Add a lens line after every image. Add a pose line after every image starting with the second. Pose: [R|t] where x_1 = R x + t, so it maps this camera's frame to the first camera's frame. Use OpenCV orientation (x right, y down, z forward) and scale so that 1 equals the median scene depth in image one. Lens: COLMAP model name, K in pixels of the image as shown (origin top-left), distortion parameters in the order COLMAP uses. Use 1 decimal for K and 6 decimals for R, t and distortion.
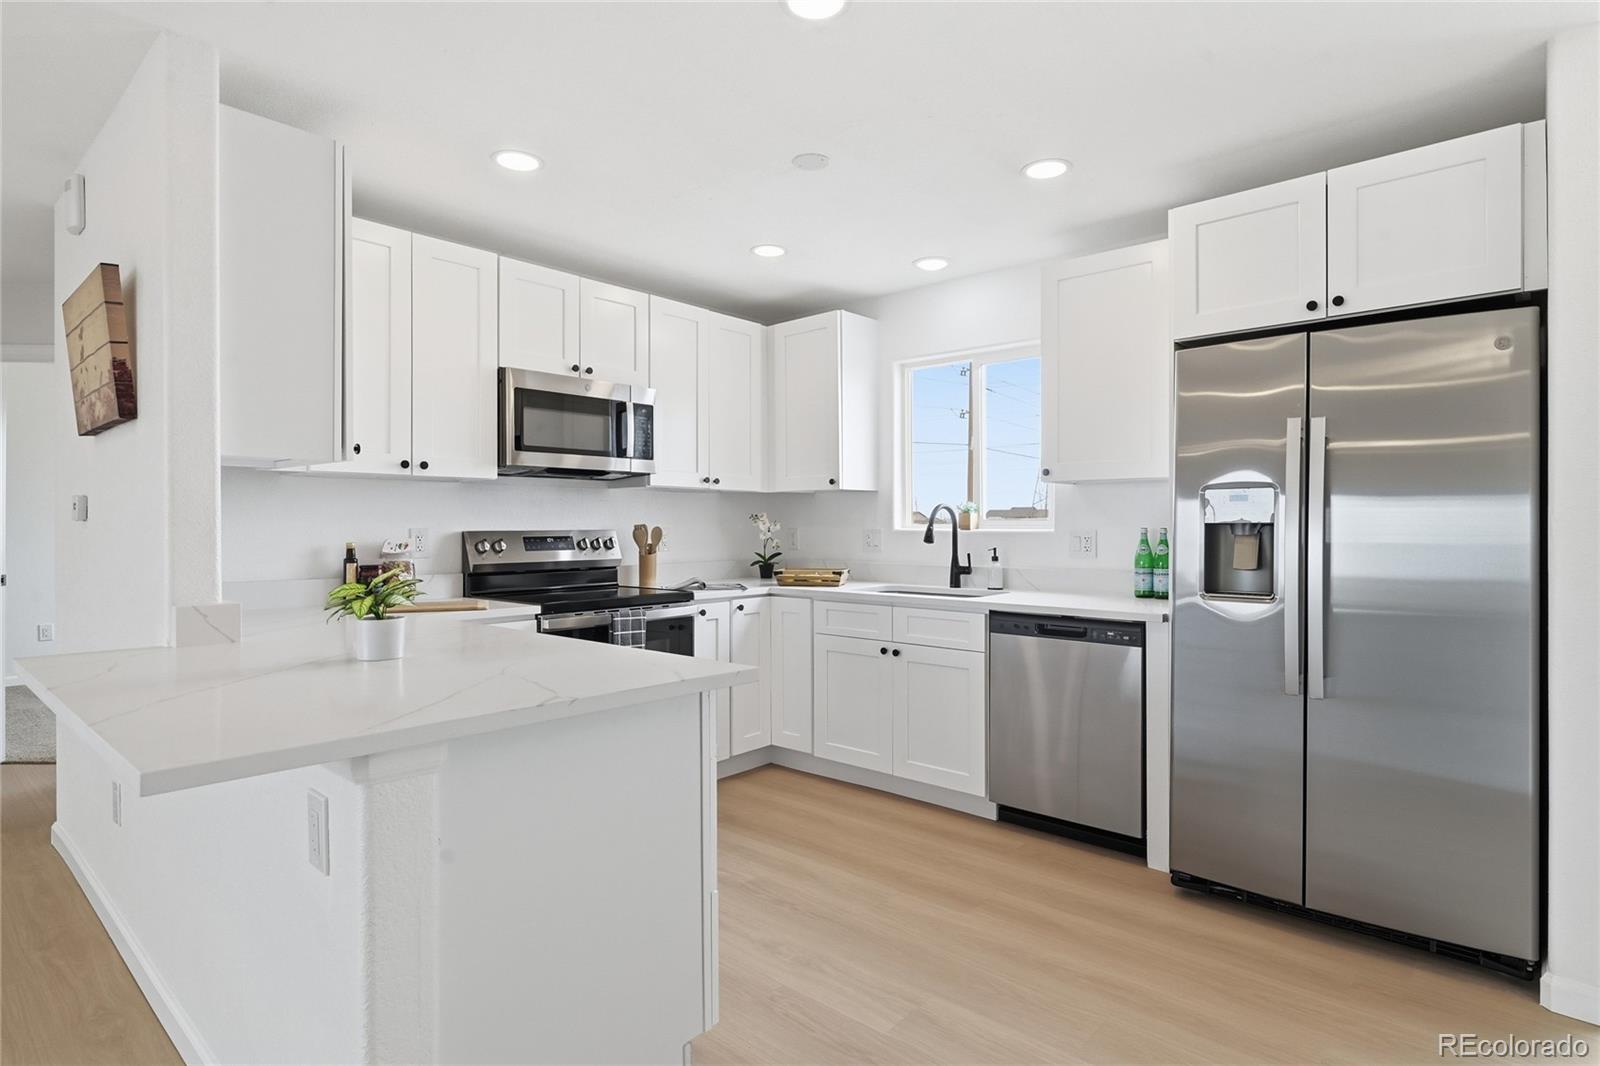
lens RADIAL K [[830.6, 0, 809.5], [0, 830.6, 527.4], [0, 0, 1]] dist [-0.001392, 0.000365]
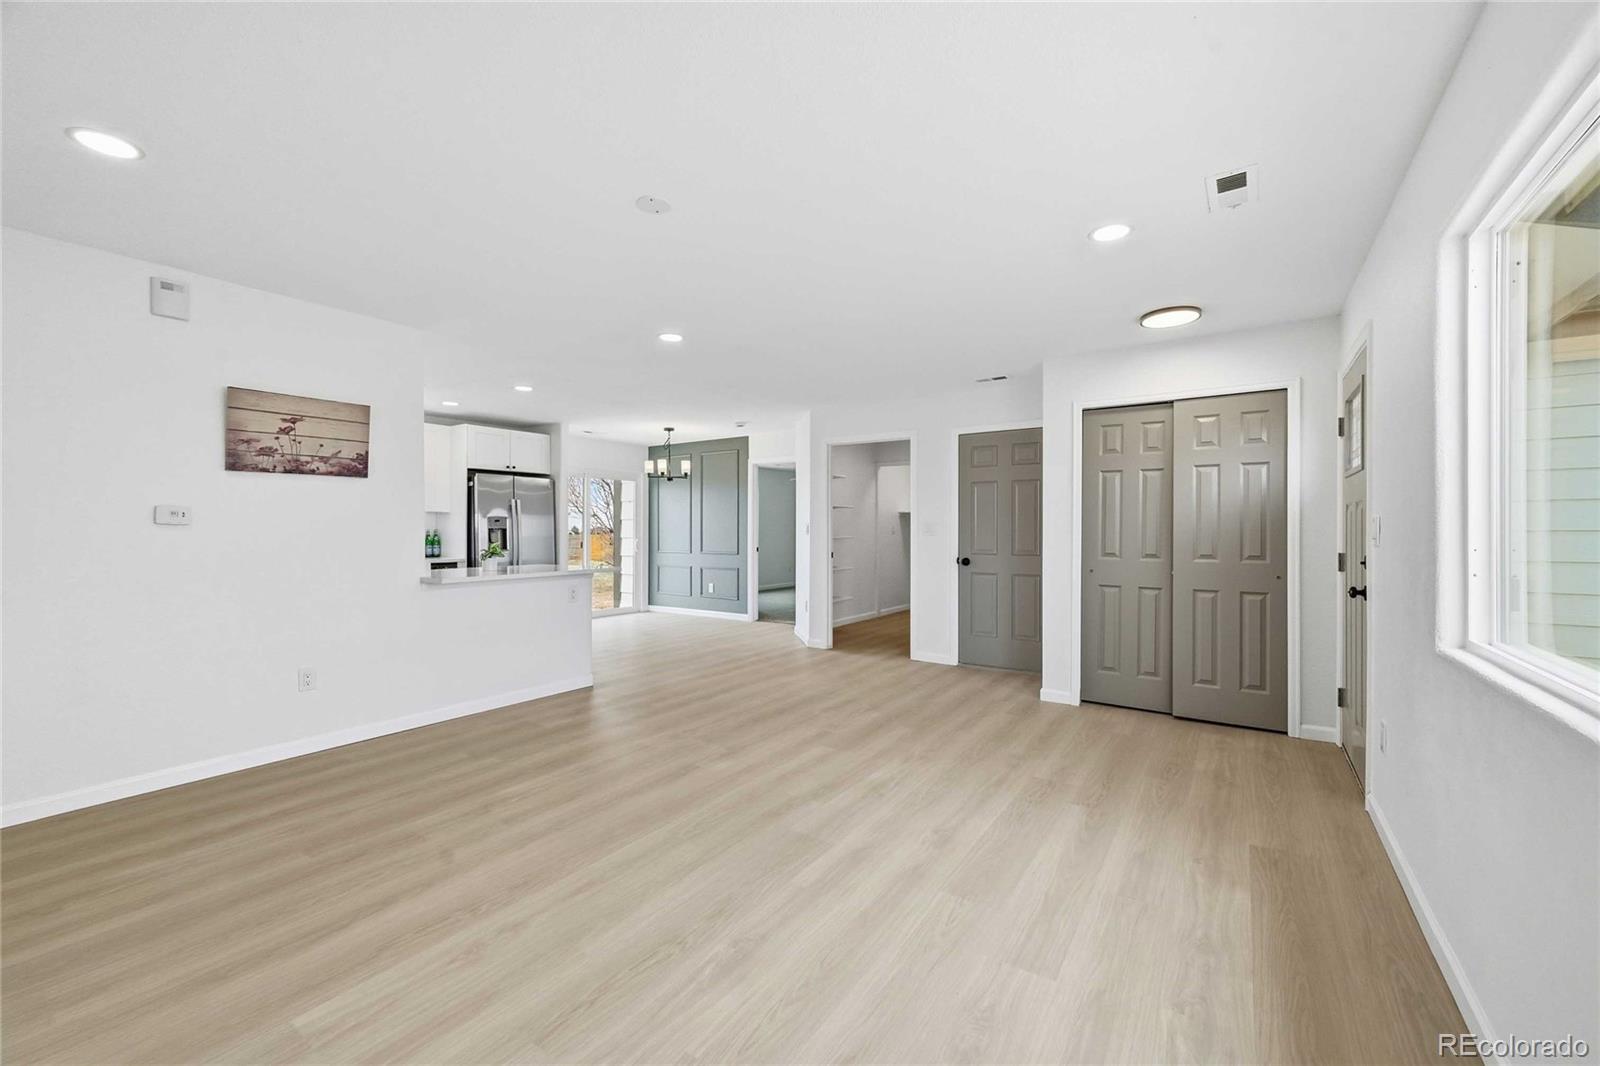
lens RADIAL K [[644.9, 0, 808.5], [0, 644.9, 532.1], [0, 0, 1]] dist [-0.002117, -0.000148]
pose [[-0.122115, -0.002913, 0.992512, -1.557295], [0.001126, 0.999995, 0.003074, 0.001726], [-0.992515, 0.001493, -0.122111, 0.046054]]
